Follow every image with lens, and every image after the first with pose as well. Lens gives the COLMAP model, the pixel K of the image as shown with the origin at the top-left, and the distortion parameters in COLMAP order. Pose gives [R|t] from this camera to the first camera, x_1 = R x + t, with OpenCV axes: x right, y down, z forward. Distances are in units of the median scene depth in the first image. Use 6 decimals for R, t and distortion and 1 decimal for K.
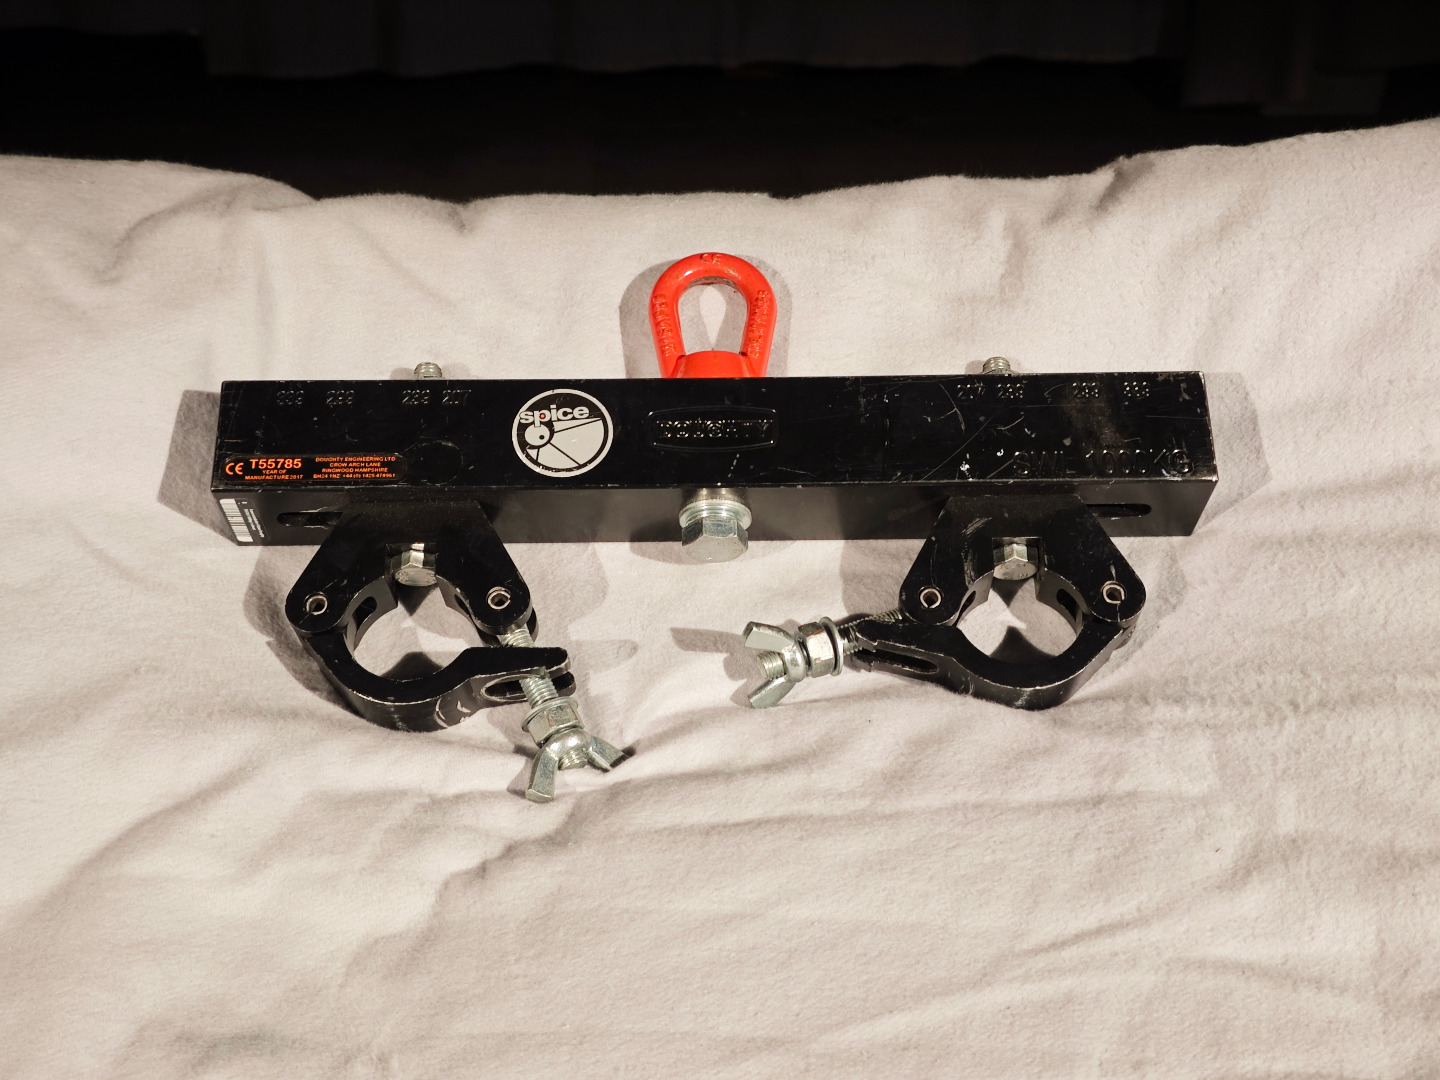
lens RADIAL K [[1889.1, 0, 720.0], [0, 1889.1, 540.0], [0, 0, 1]] dist [0.136520, -0.615110]
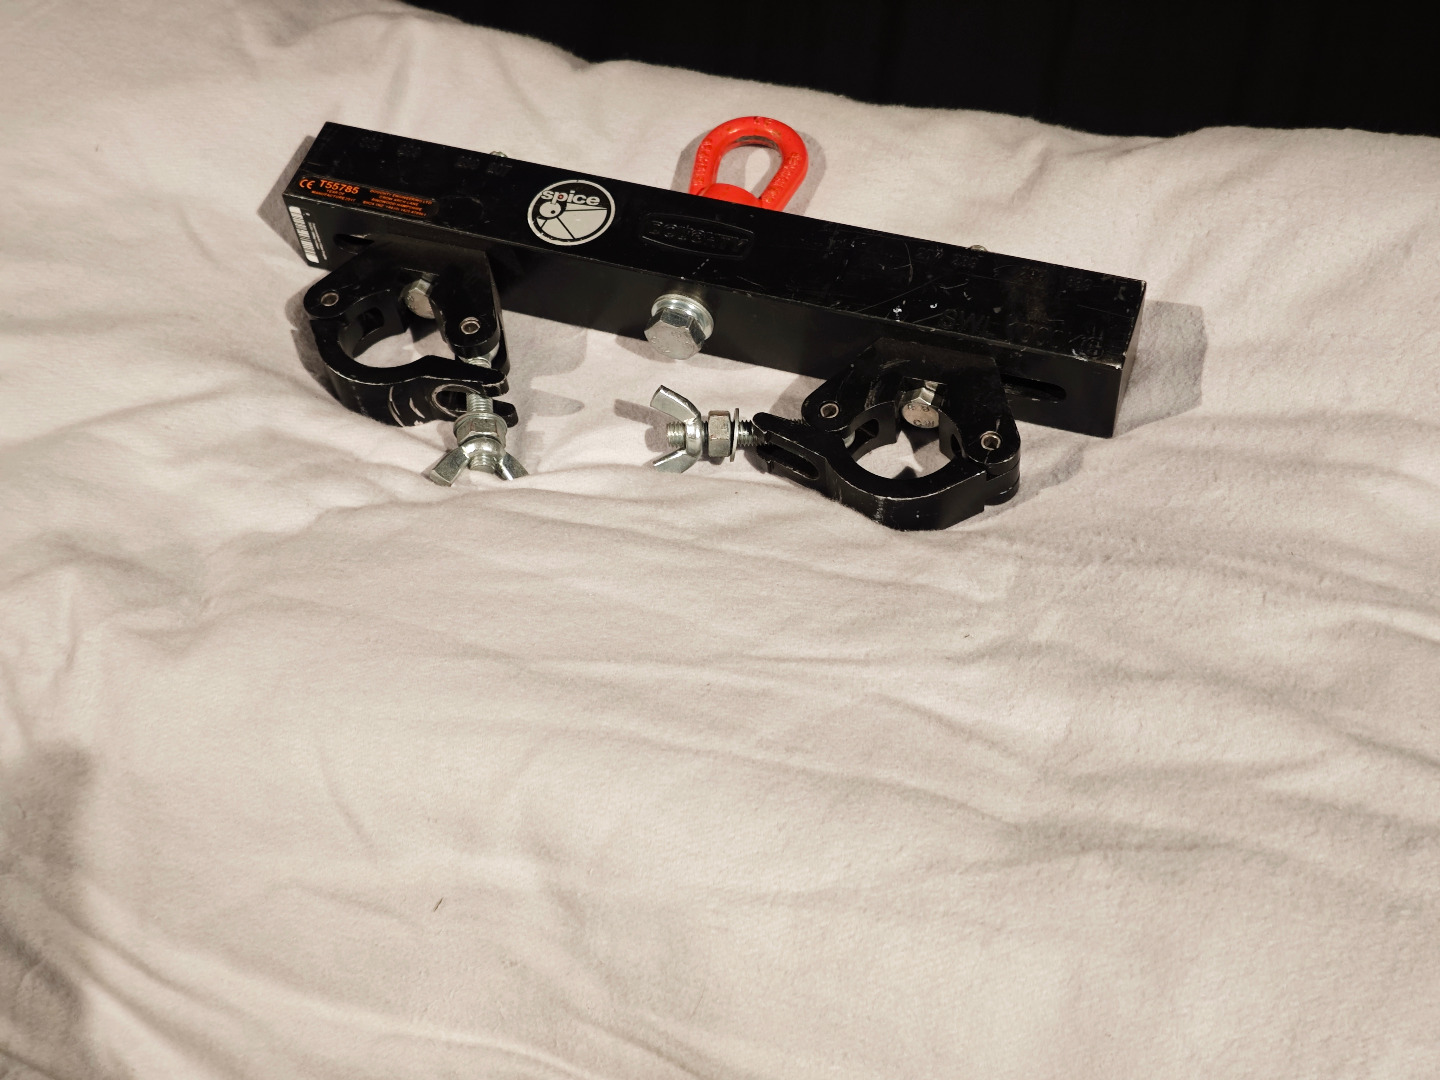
lens RADIAL K [[1889.1, 0, 720.0], [0, 1889.1, 540.0], [0, 0, 1]] dist [0.136520, -0.615110]
pose [[0.939975, 0.236329, -0.246160, 0.334893], [-0.263006, 0.961360, -0.081336, 0.206167], [0.217427, 0.141195, 0.965810, -0.064378]]
